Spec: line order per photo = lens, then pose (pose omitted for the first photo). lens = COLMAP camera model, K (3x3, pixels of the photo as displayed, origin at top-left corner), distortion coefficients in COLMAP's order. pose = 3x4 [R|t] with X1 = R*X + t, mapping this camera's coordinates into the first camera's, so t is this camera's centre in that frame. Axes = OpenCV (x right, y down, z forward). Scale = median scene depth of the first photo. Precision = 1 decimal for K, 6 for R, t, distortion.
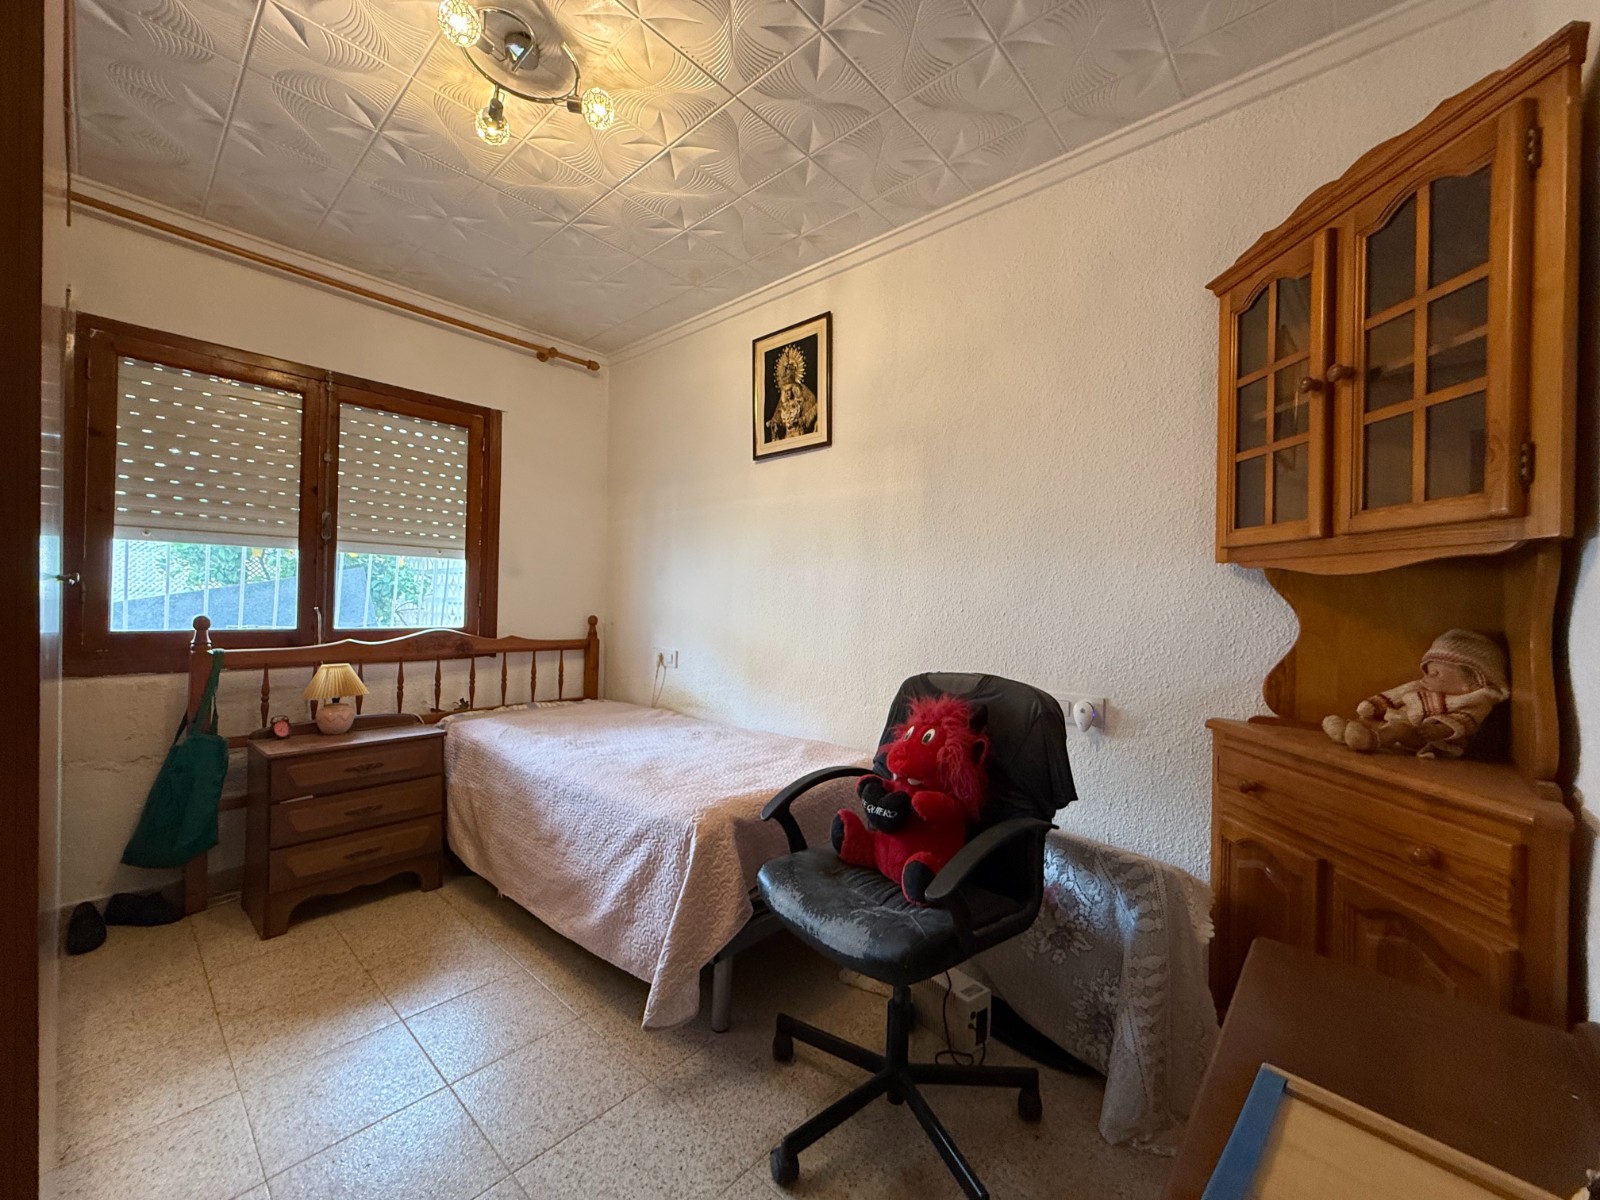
lens RADIAL K [[634.9, 0, 791.7], [0, 634.9, 598.9], [0, 0, 1]] dist [-0.000640, -0.000257]
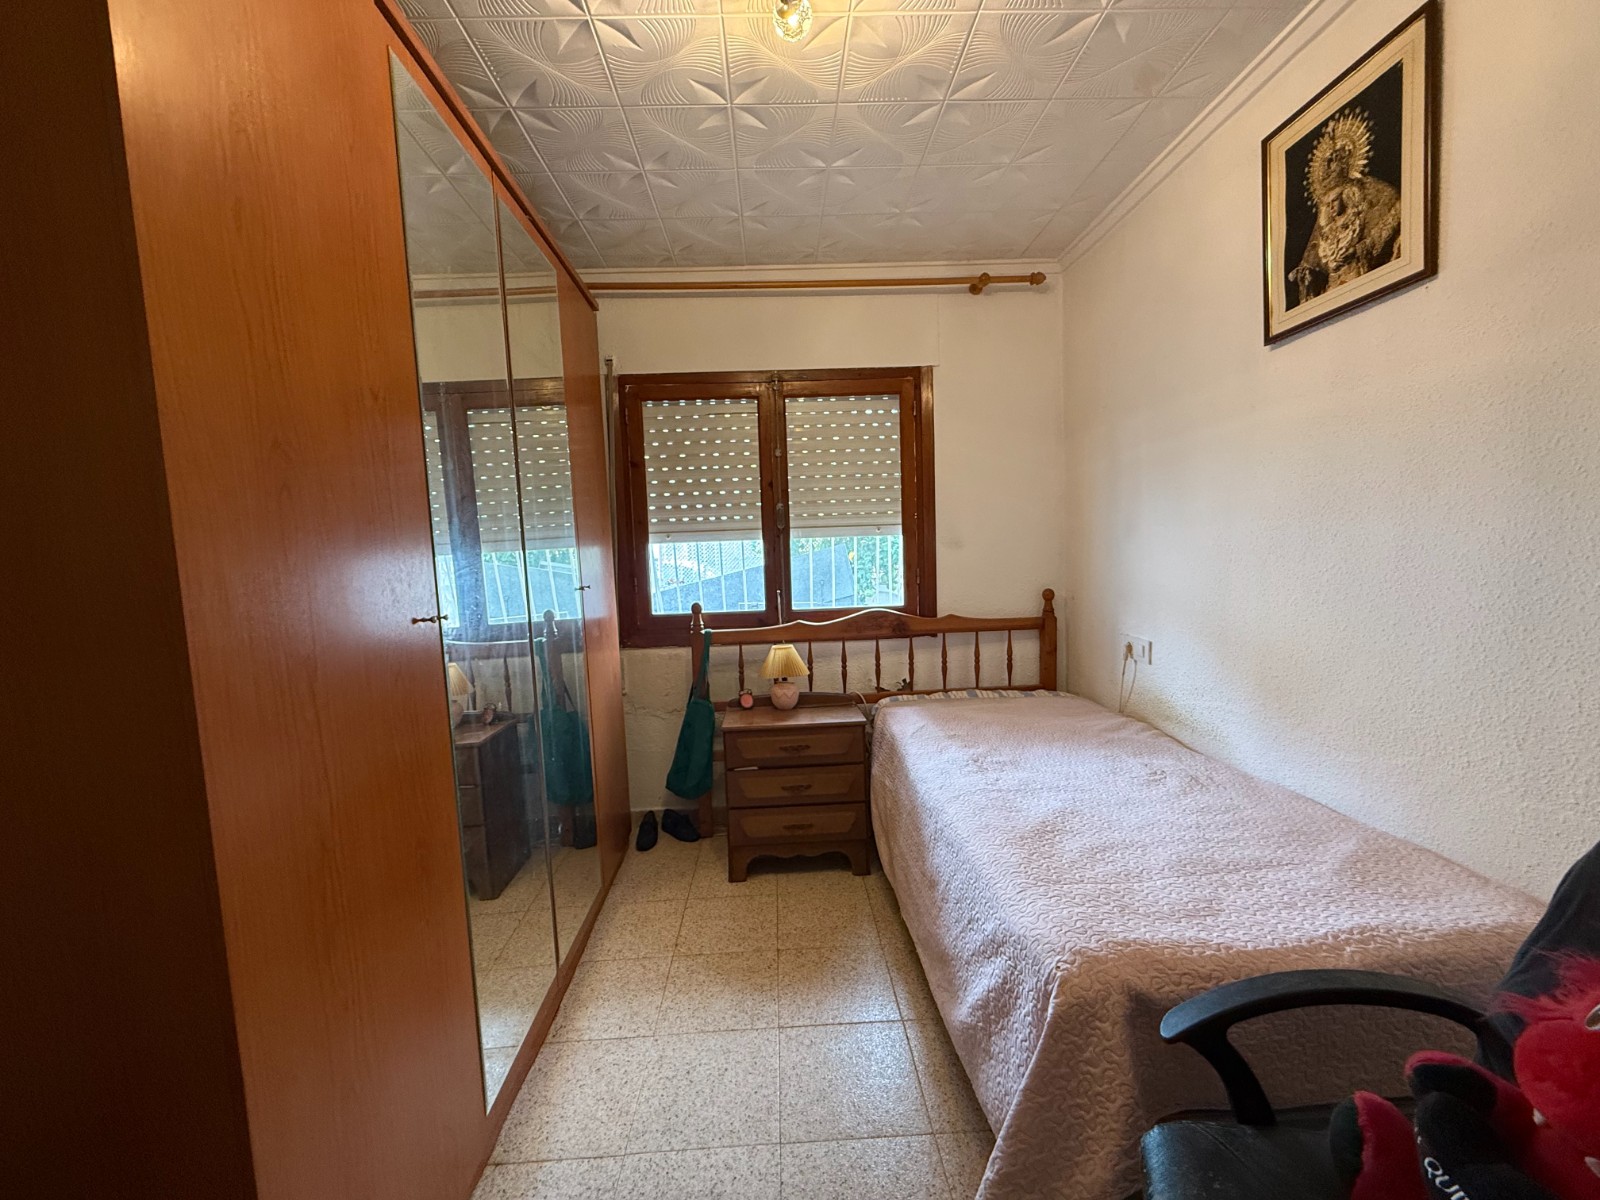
lens RADIAL K [[634.9, 0, 791.7], [0, 634.9, 598.9], [0, 0, 1]] dist [-0.000640, -0.000257]
pose [[0.694347, 0.008882, -0.719586, 0.067869], [0.052956, 0.996582, 0.063400, -0.040979], [0.717689, -0.082128, 0.691503, 0.245788]]
